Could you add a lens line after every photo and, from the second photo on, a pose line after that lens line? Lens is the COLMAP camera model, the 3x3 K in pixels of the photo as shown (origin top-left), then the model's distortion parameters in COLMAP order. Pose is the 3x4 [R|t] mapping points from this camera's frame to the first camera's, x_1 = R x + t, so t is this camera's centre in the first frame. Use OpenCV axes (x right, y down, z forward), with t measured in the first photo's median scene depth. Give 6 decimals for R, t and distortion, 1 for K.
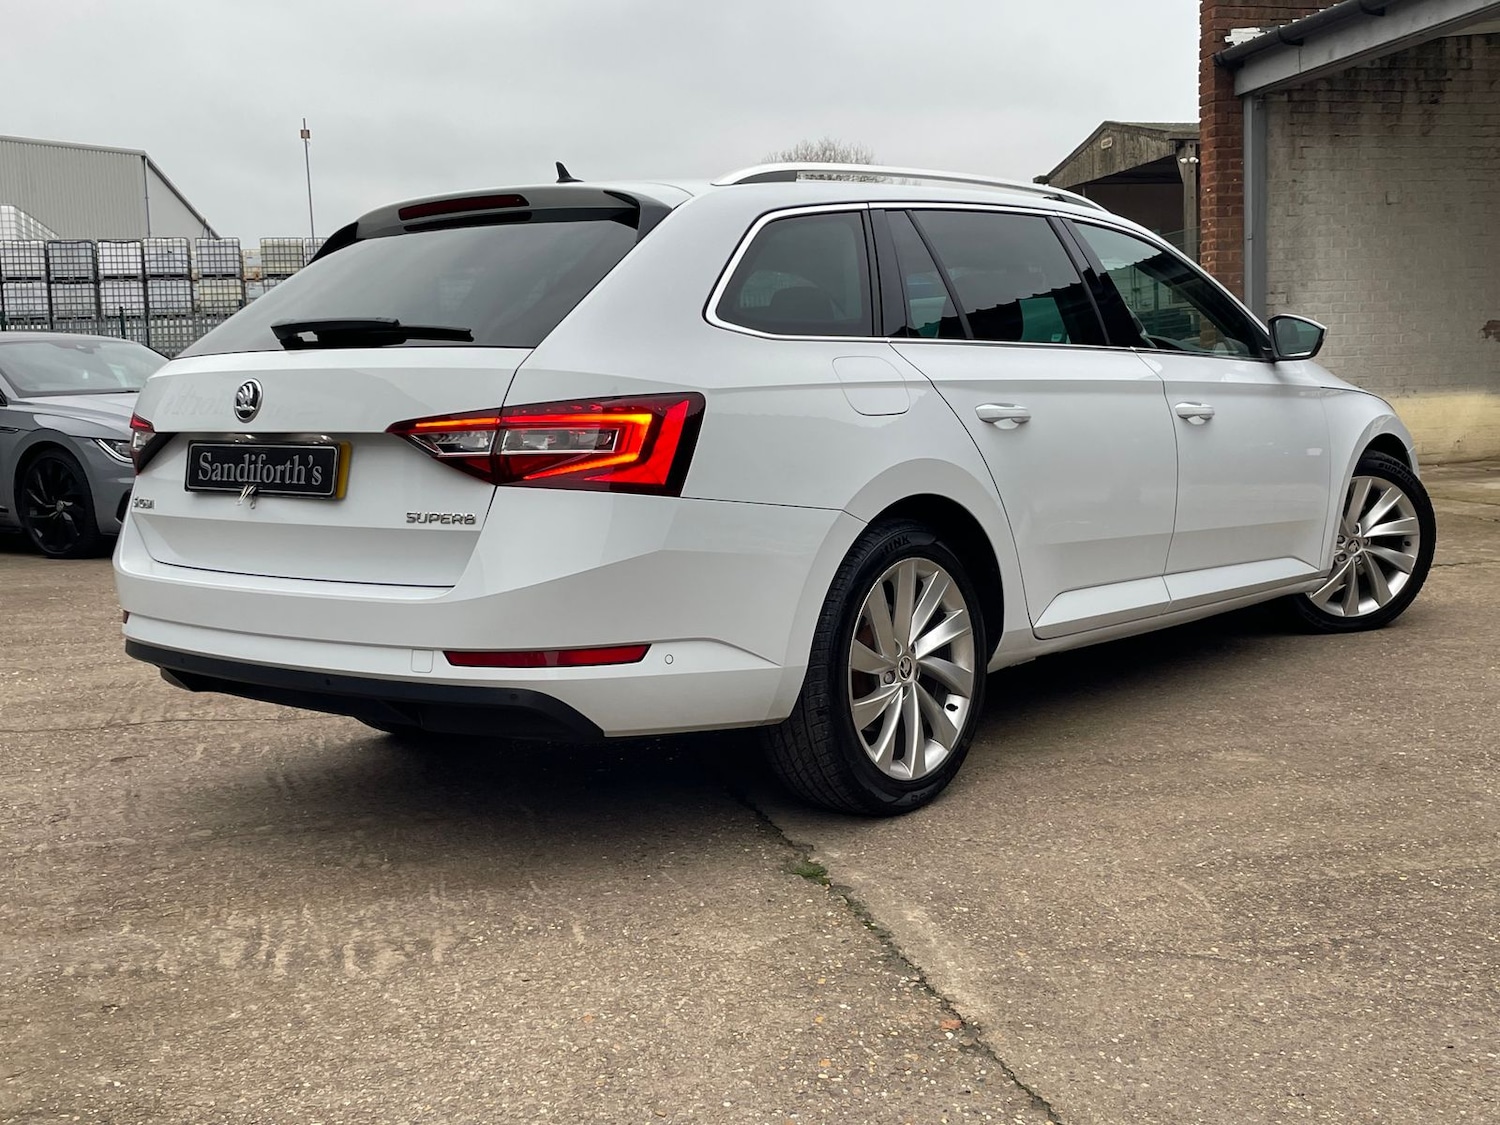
lens RADIAL K [[1680.8, 0, 766.3], [0, 1680.8, 568.4], [0, 0, 1]] dist [0.059048, 0.000000]
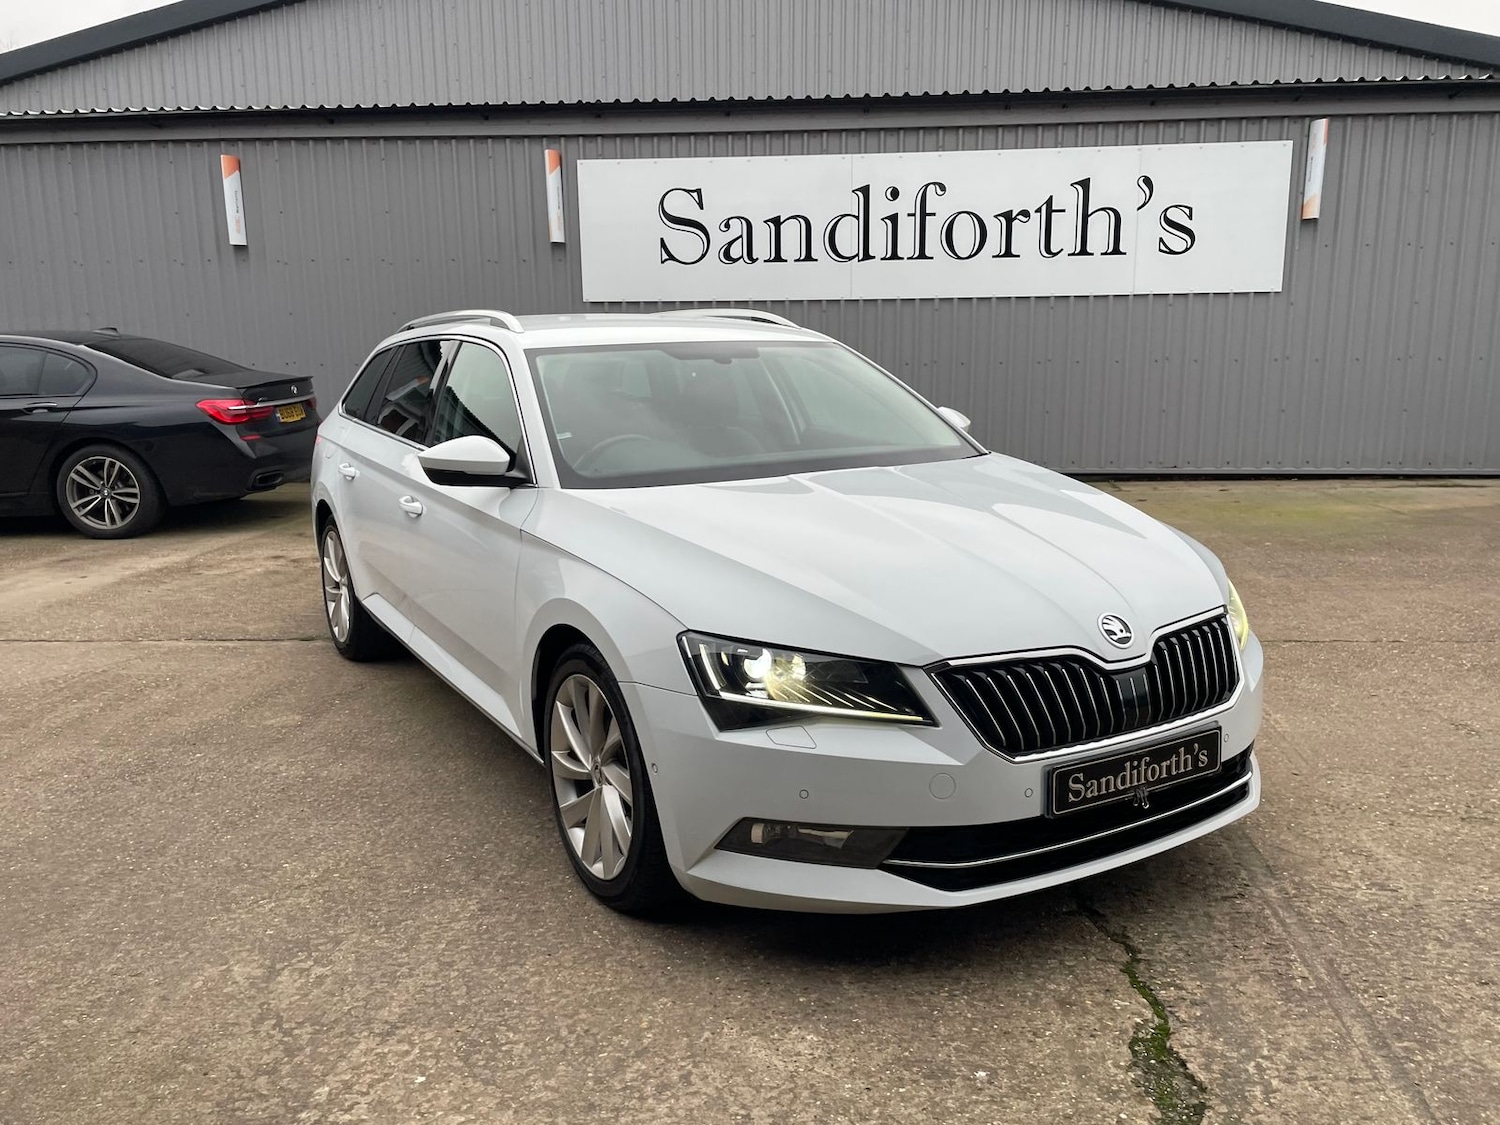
lens RADIAL K [[1185.2, 0, 757.9], [0, 1185.2, 559.3], [0, 0, 1]] dist [0.090034, -0.115673]
pose [[-0.344111, 0.210425, -0.915046, 1.140263], [-0.074560, 0.965362, 0.250035, -0.343525], [0.935964, 0.154266, -0.316503, 1.803152]]
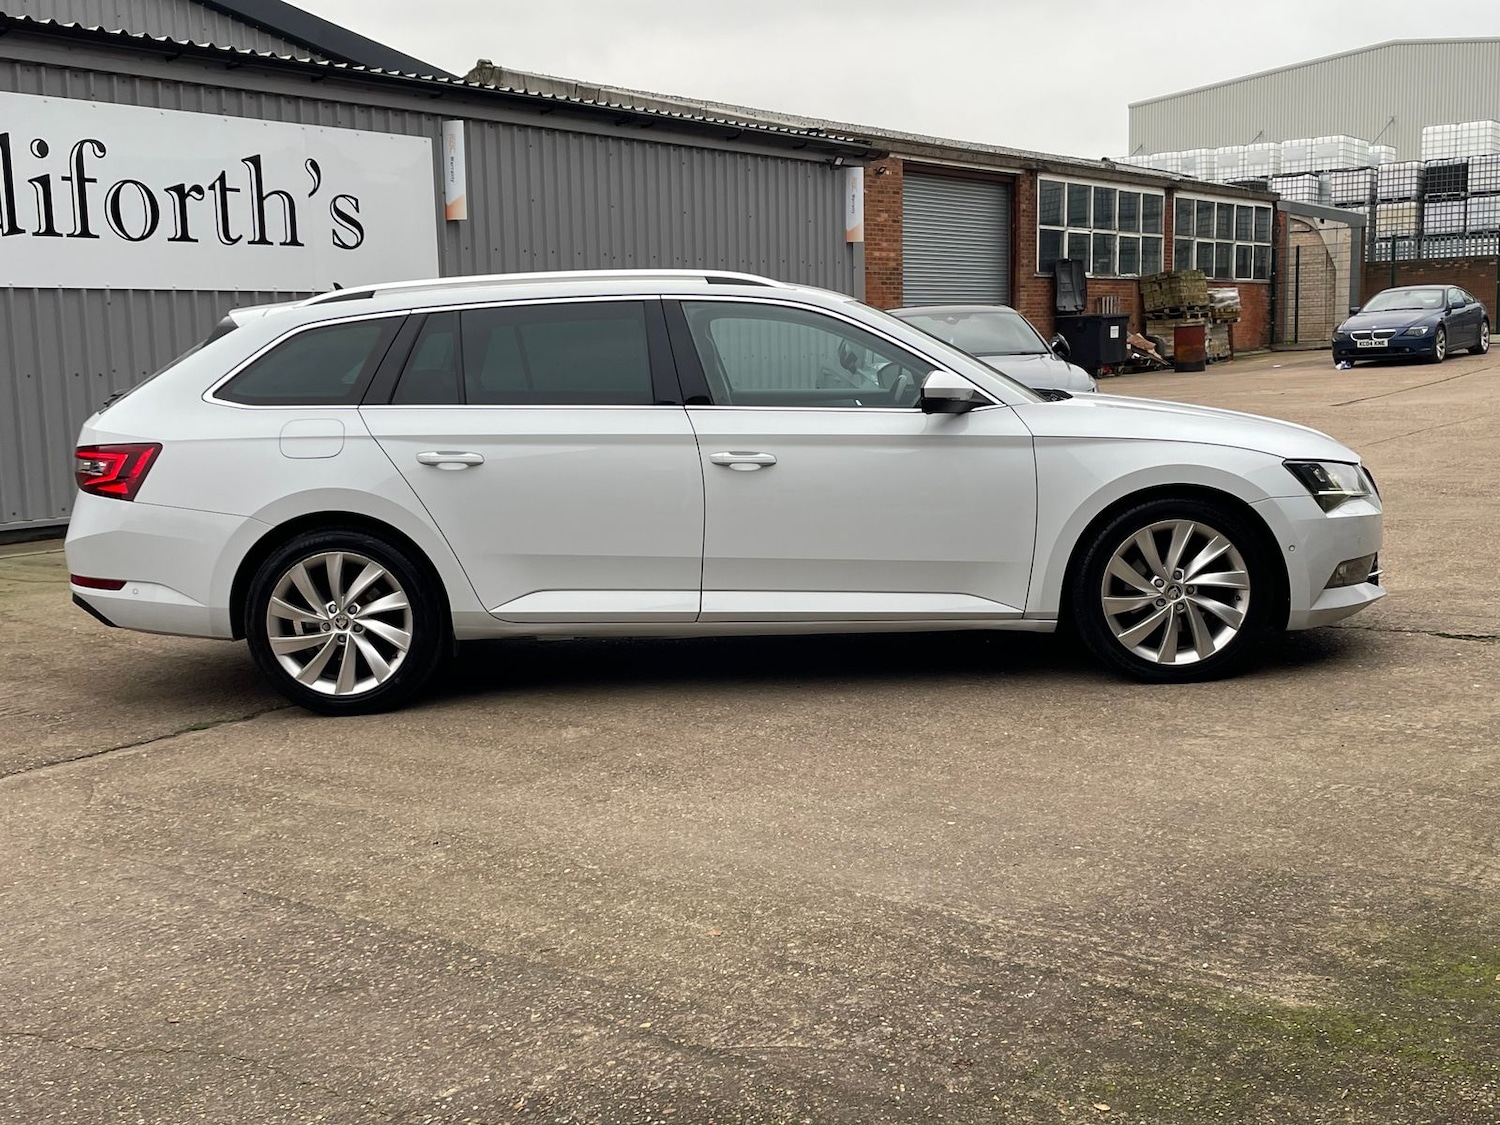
lens RADIAL K [[1680.8, 0, 765.6], [0, 1680.8, 564.8], [0, 0, 1]] dist [0.059048, 0.000000]
pose [[0.615751, 0.118935, -0.778913, 1.436547], [-0.072908, 0.992901, 0.093974, -0.157724], [0.784560, -0.001075, 0.620051, 0.329383]]
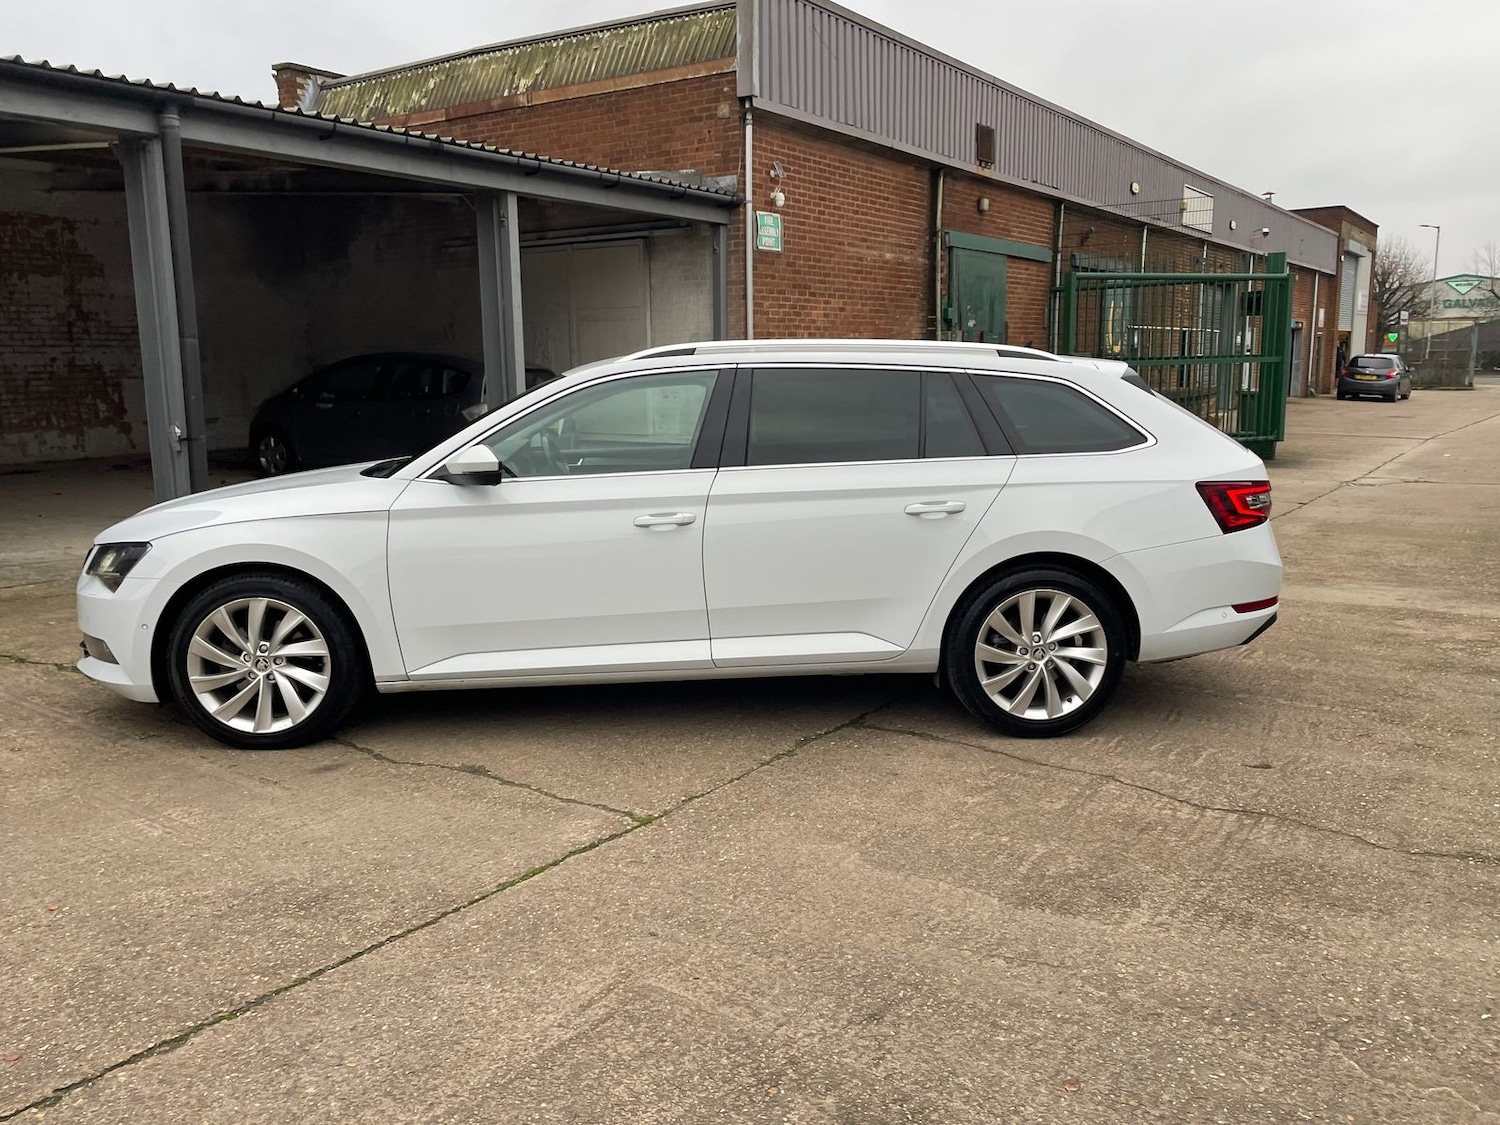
lens RADIAL K [[1185.2, 0, 757.9], [0, 1185.2, 560.8], [0, 0, 1]] dist [0.090034, -0.115673]
pose [[-0.661525, -0.081800, 0.745449, -0.918656], [0.108523, 0.973128, 0.203089, -0.306917], [-0.742030, 0.215247, -0.634871, 2.112703]]
